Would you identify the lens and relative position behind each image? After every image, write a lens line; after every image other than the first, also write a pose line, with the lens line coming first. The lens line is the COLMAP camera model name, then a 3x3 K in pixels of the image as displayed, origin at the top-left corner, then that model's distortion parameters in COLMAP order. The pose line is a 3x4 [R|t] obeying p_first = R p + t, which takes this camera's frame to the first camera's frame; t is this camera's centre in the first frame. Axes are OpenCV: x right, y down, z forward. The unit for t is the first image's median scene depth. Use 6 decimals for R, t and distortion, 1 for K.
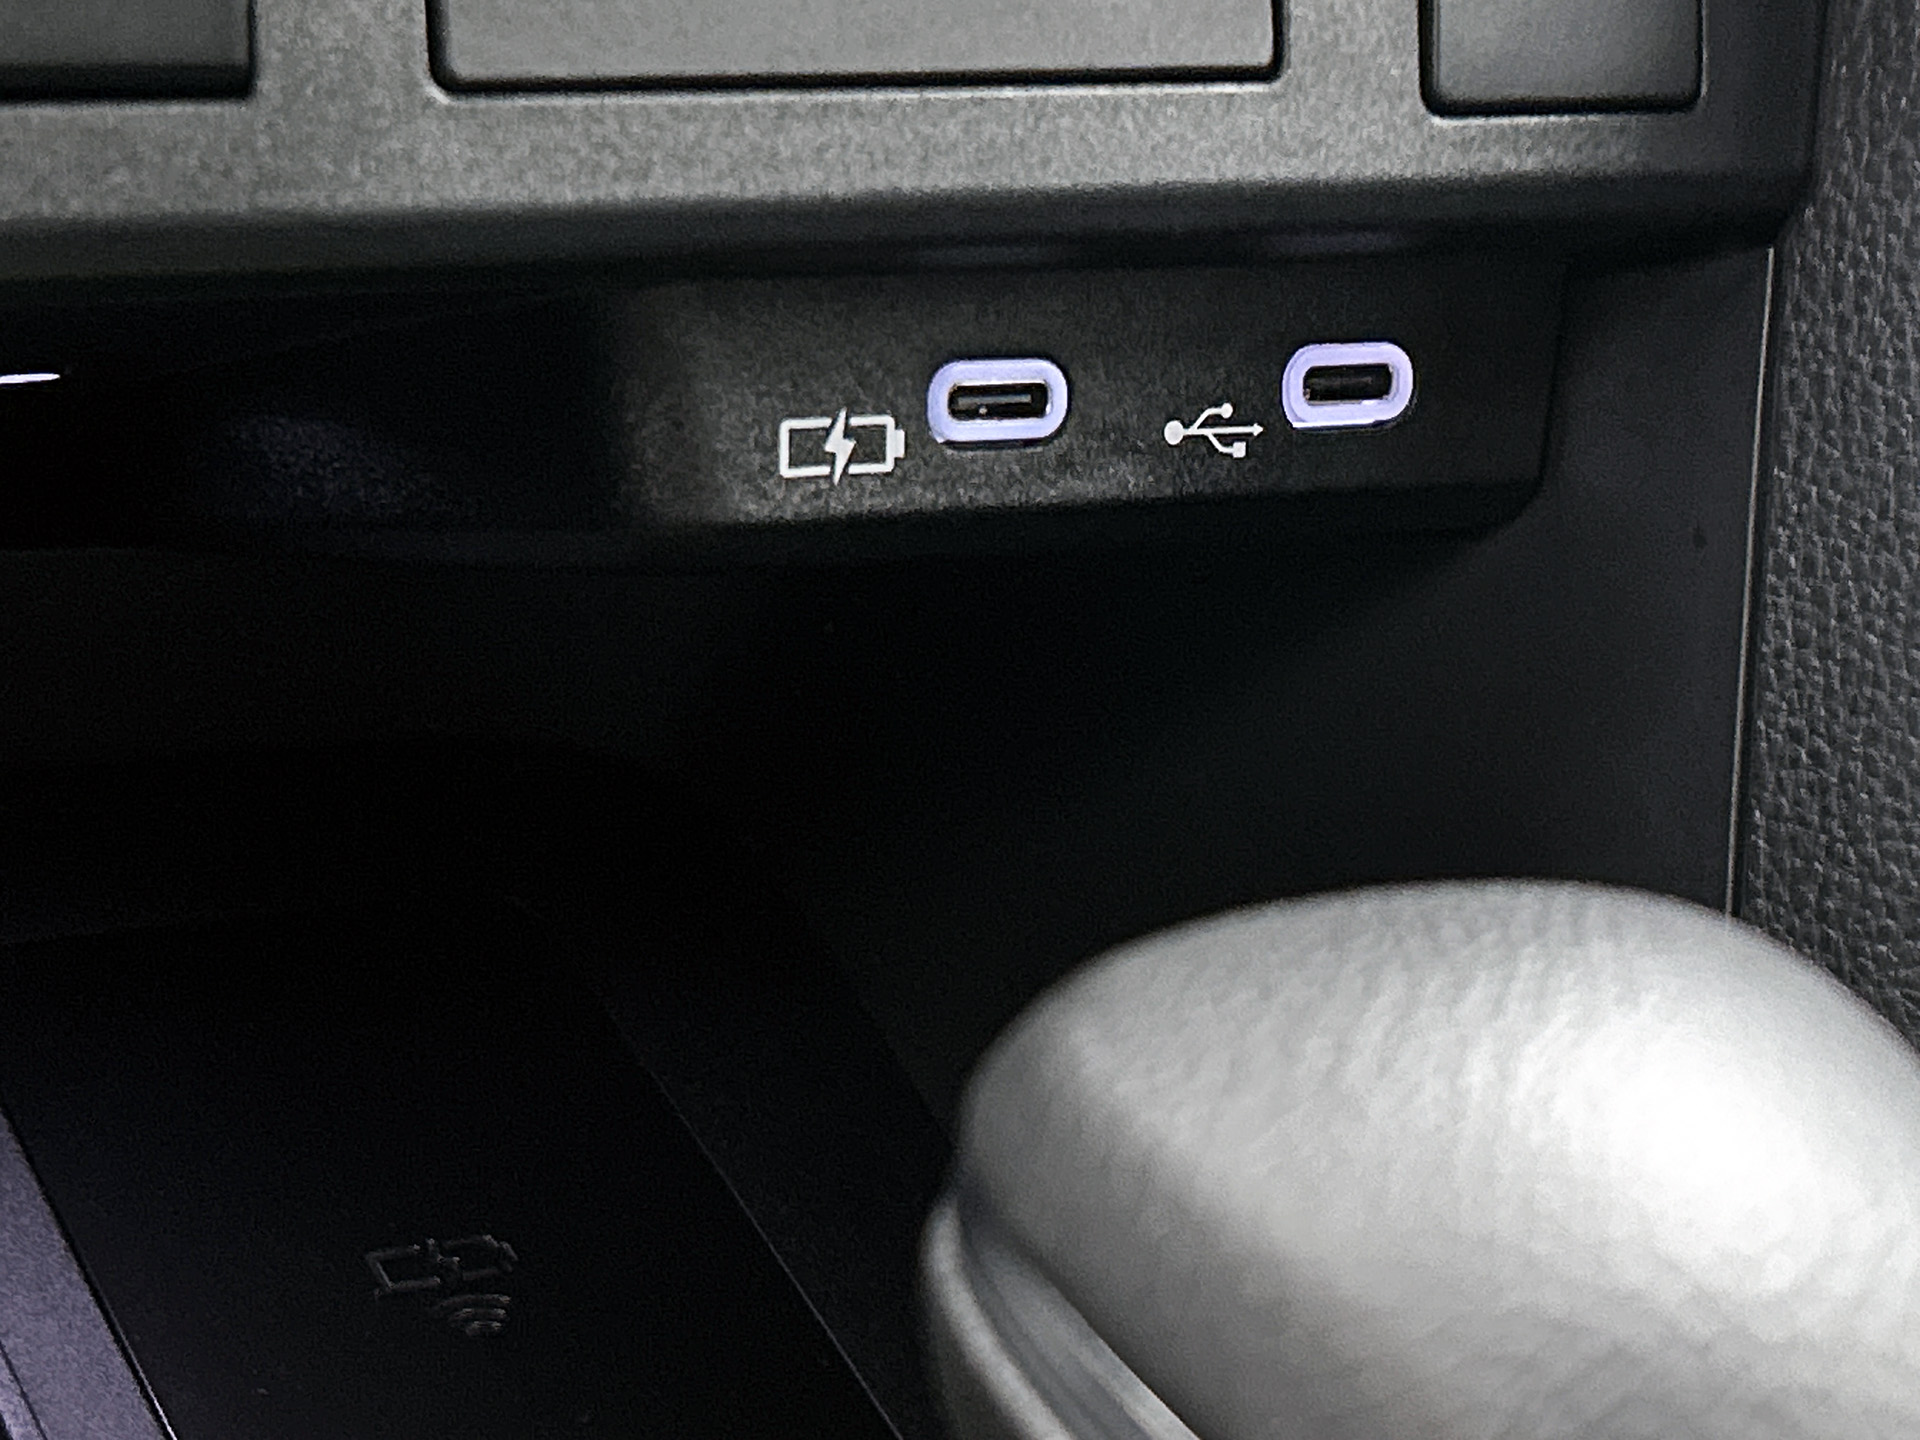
lens RADIAL K [[4248.3, 0, 960.0], [0, 4248.3, 720.0], [0, 0, 1]] dist [0.235337, -0.882794]
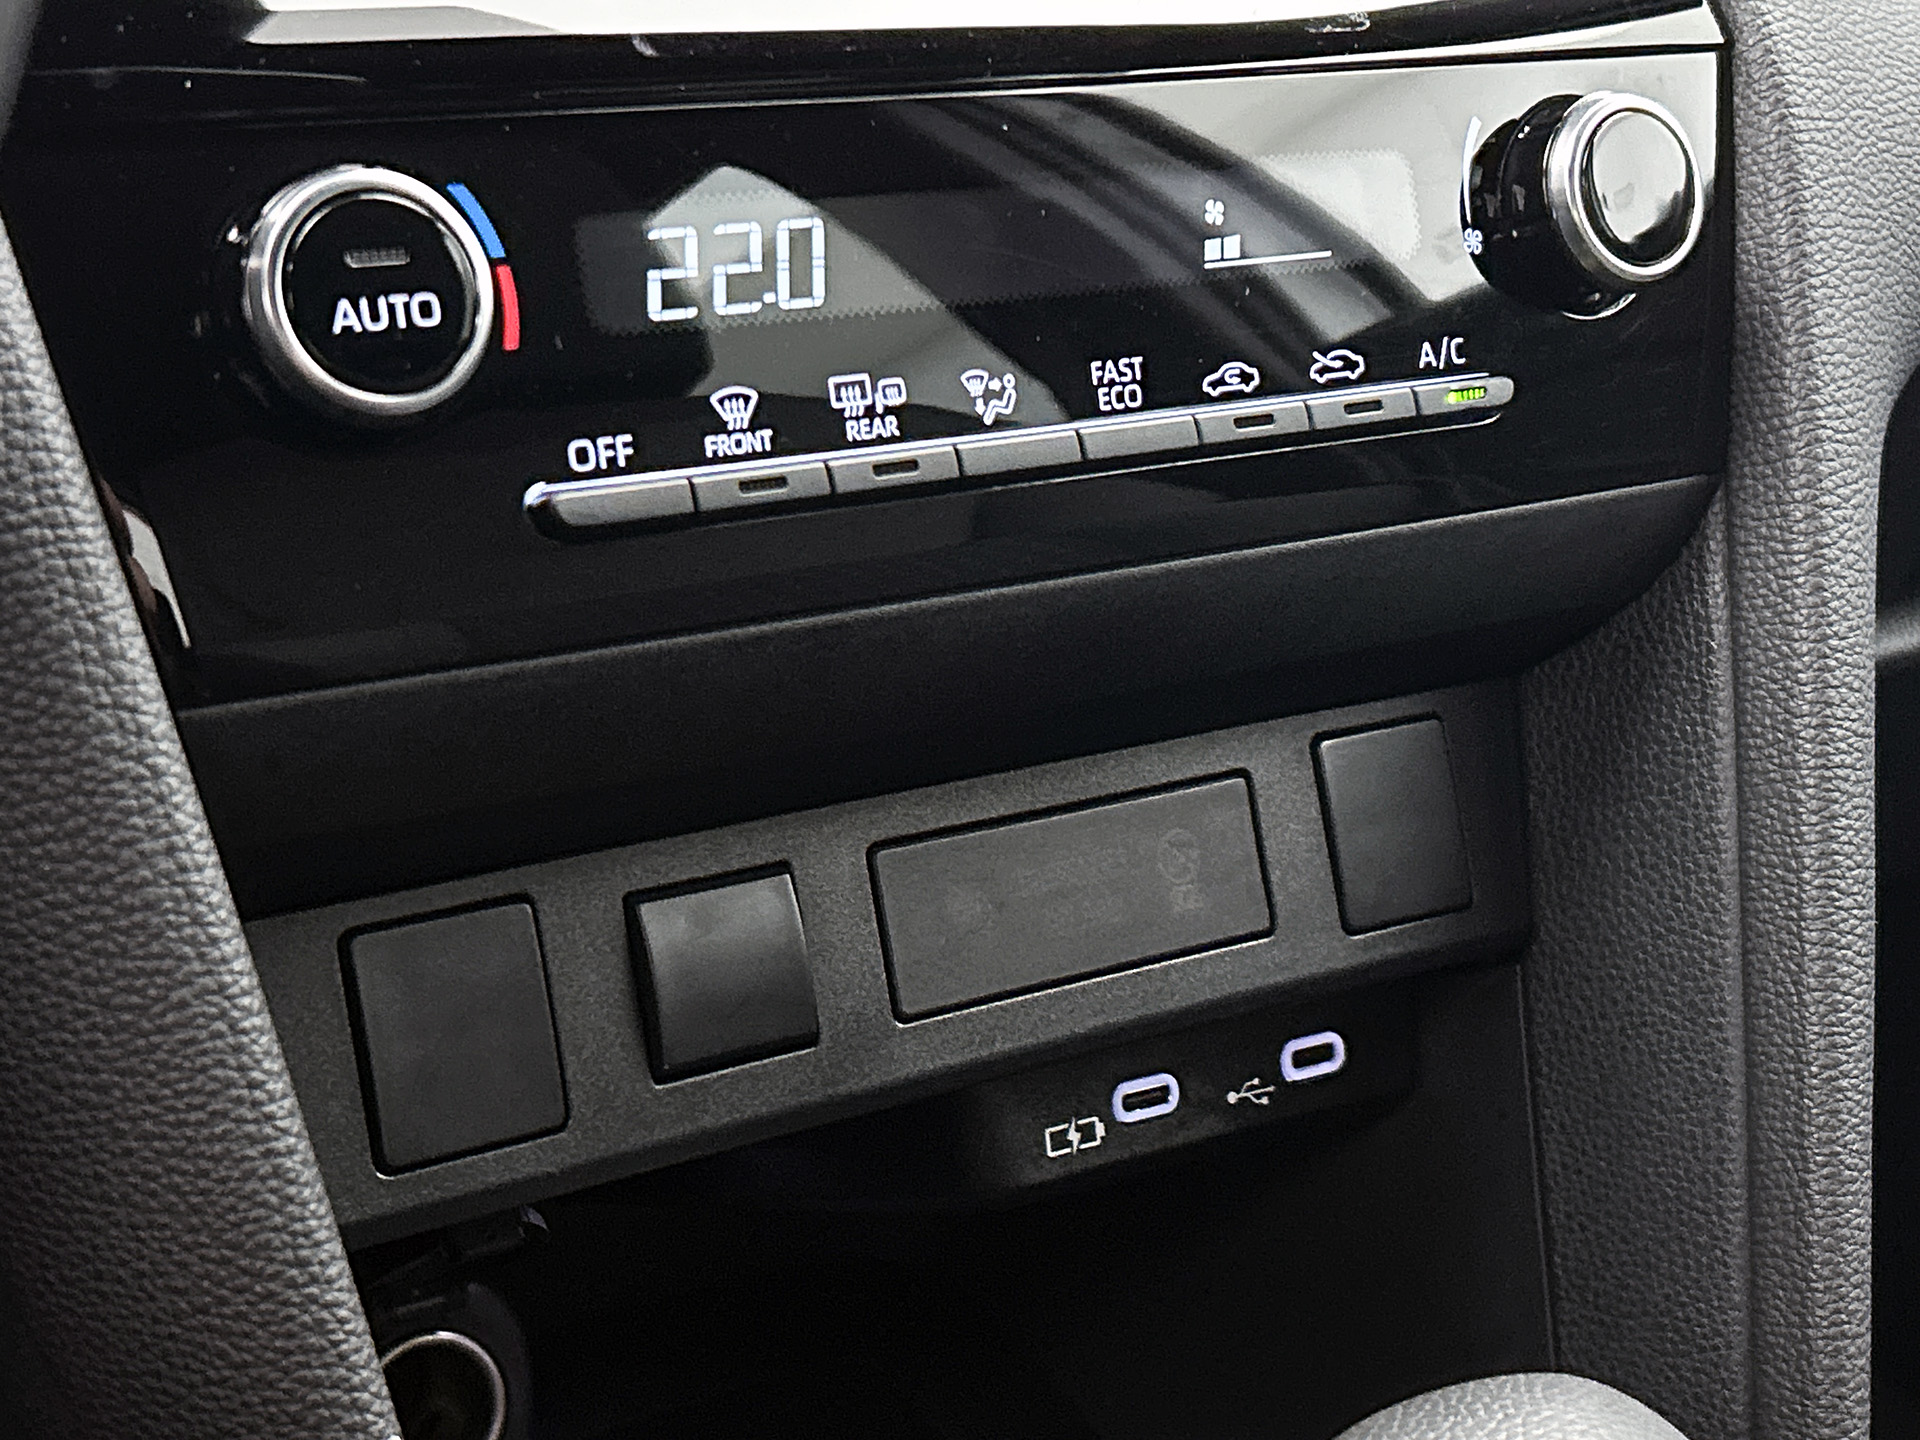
lens RADIAL K [[3112.0, 0, 960.0], [0, 3112.0, 720.0], [0, 0, 1]] dist [0.148491, -0.134413]
pose [[0.991237, -0.122922, 0.048376, -0.122579], [0.126996, 0.987550, -0.092829, -0.123038], [-0.036363, 0.098159, 0.994506, -0.438082]]
